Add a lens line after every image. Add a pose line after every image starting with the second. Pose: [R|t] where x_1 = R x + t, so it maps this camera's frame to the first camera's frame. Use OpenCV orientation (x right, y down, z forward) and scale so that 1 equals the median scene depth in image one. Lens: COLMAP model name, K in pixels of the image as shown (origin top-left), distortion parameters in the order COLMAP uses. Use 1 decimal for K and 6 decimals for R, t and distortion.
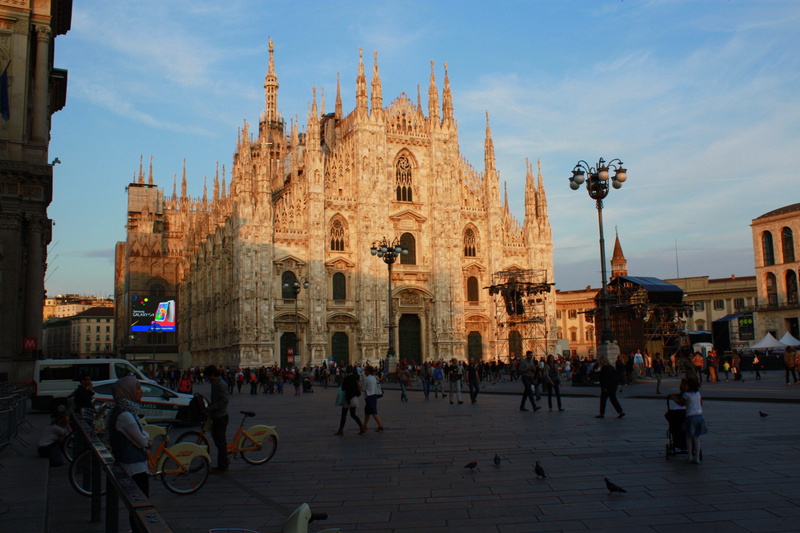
lens RADIAL K [[709.1, 0, 400.0], [0, 709.1, 266.5], [0, 0, 1]] dist [-0.134330, -0.001211]
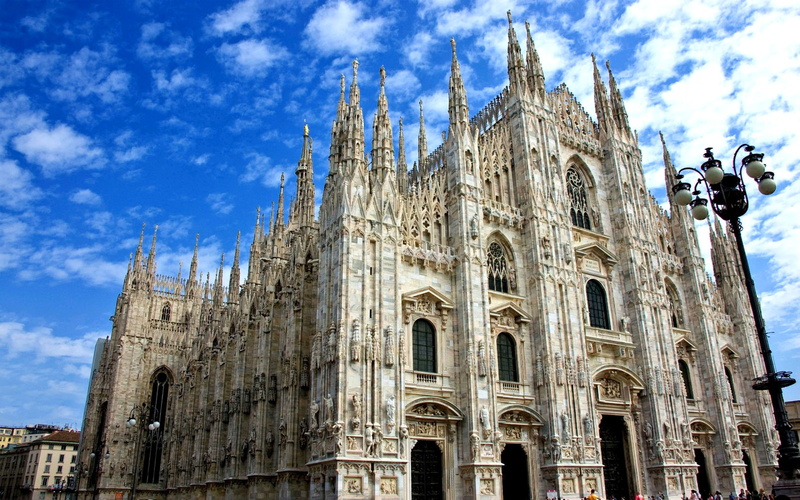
lens RADIAL K [[606.5, 0, 400.0], [0, 606.5, 250.0], [0, 0, 1]] dist [-0.184512, 0.107008]
pose [[0.996692, 0.046203, 0.066862, -0.190308], [-0.025066, 0.957336, -0.287888, 0.078350], [-0.077311, 0.285260, 0.955327, 0.523741]]
